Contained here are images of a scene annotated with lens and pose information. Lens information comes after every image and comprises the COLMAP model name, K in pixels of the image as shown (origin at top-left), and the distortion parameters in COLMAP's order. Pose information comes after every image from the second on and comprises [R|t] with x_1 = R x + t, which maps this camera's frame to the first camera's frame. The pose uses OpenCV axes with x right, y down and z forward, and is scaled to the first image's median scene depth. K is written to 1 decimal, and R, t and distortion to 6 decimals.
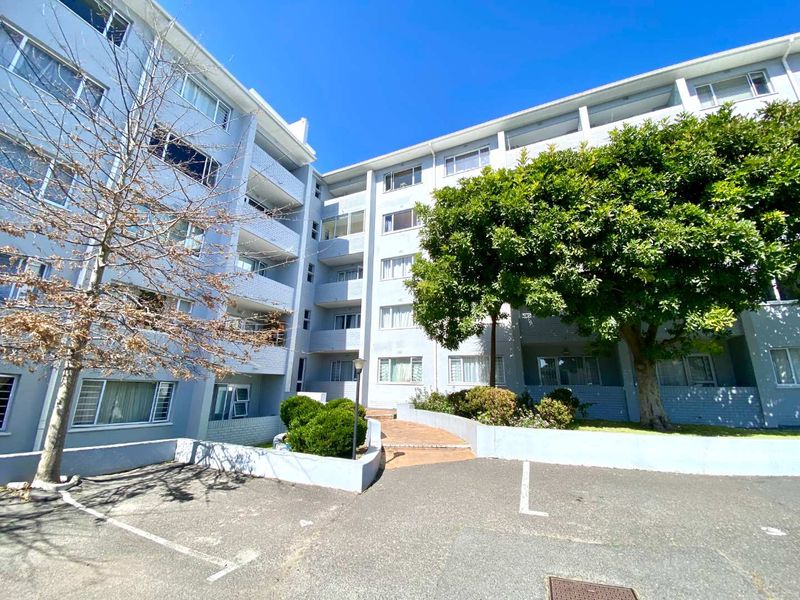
lens RADIAL K [[323.1, 0, 398.0], [0, 323.1, 299.6], [0, 0, 1]] dist [0.024193, -0.022692]
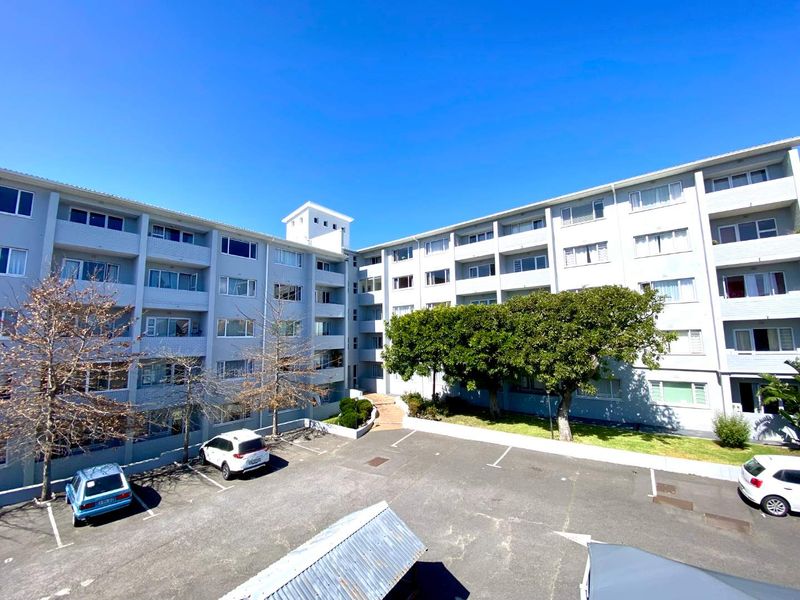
lens RADIAL K [[323.1, 0, 398.0], [0, 323.1, 299.6], [0, 0, 1]] dist [0.024193, -0.022692]
pose [[0.969671, -0.064212, -0.235826, 0.914606], [0.098990, 0.985371, 0.138725, -0.968847], [0.223469, -0.157862, 0.961843, -1.477326]]
